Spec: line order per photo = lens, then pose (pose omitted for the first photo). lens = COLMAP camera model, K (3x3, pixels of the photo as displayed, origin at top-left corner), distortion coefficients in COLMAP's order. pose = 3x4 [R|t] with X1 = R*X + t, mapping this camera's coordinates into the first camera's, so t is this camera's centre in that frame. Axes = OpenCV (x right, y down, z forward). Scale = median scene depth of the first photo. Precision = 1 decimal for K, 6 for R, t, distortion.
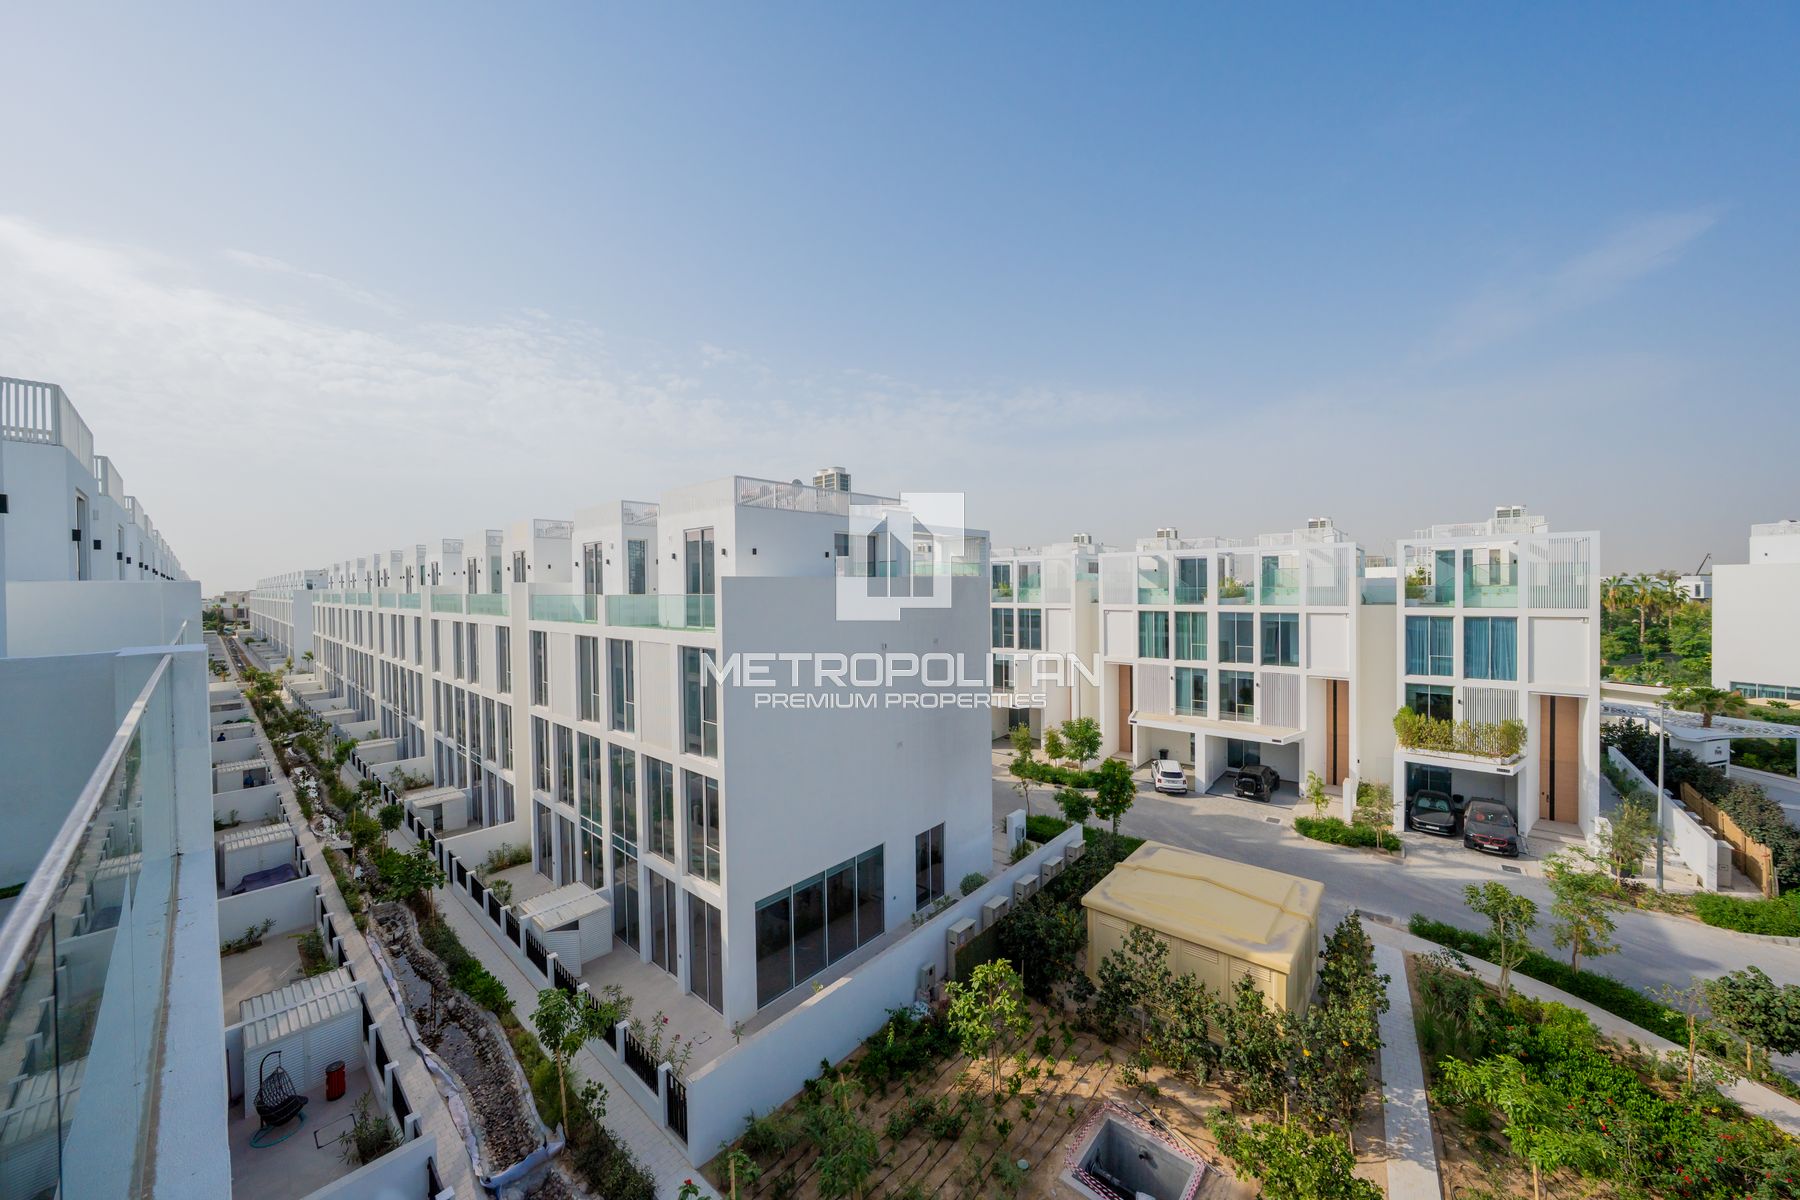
lens RADIAL K [[629.4, 0, 902.7], [0, 629.4, 595.7], [0, 0, 1]] dist [-0.024359, 0.006271]
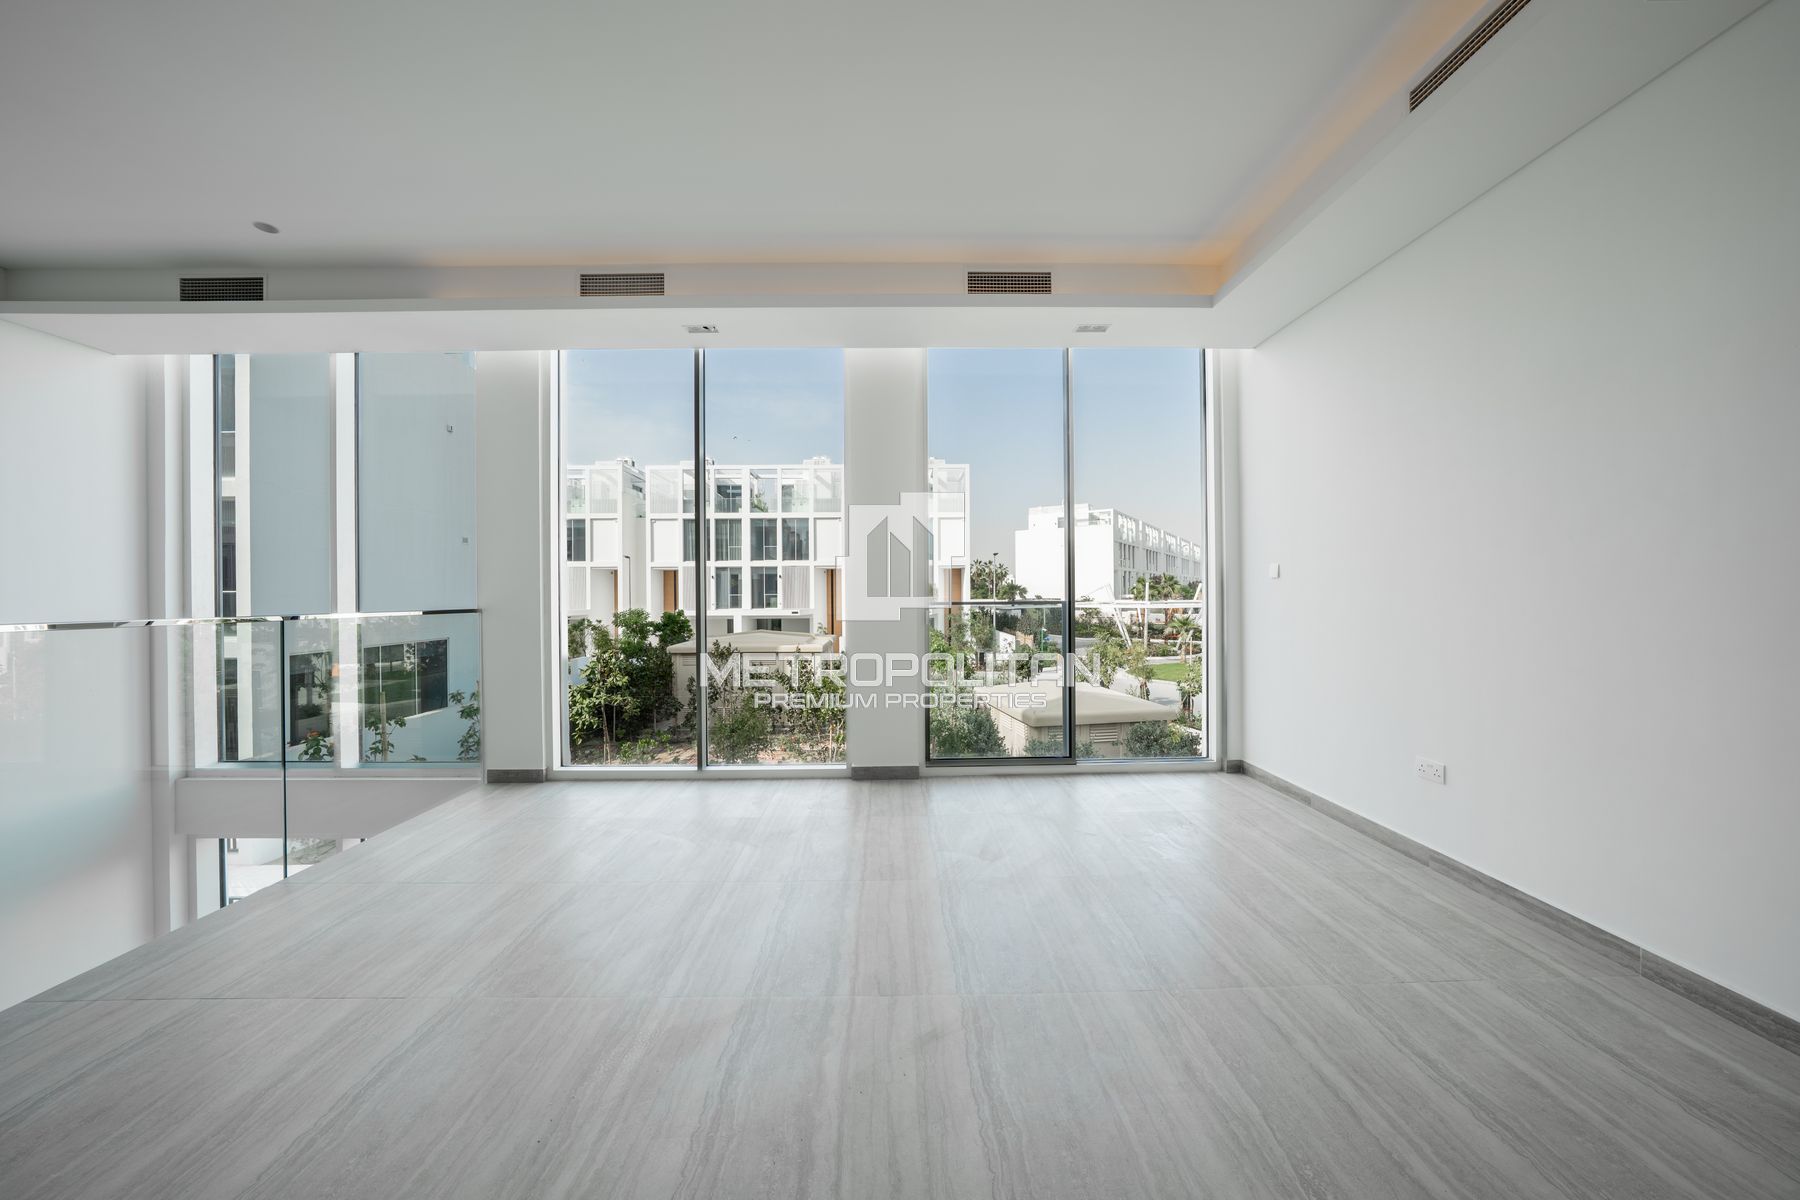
lens RADIAL K [[625.5, 0, 902.4], [0, 625.5, 591.2], [0, 0, 1]] dist [-0.029606, 0.006985]
pose [[0.741592, 0.008092, 0.670802, -0.081251], [0.008601, 0.999730, -0.021569, 0.195292], [-0.670796, 0.021765, 0.741322, -0.078790]]
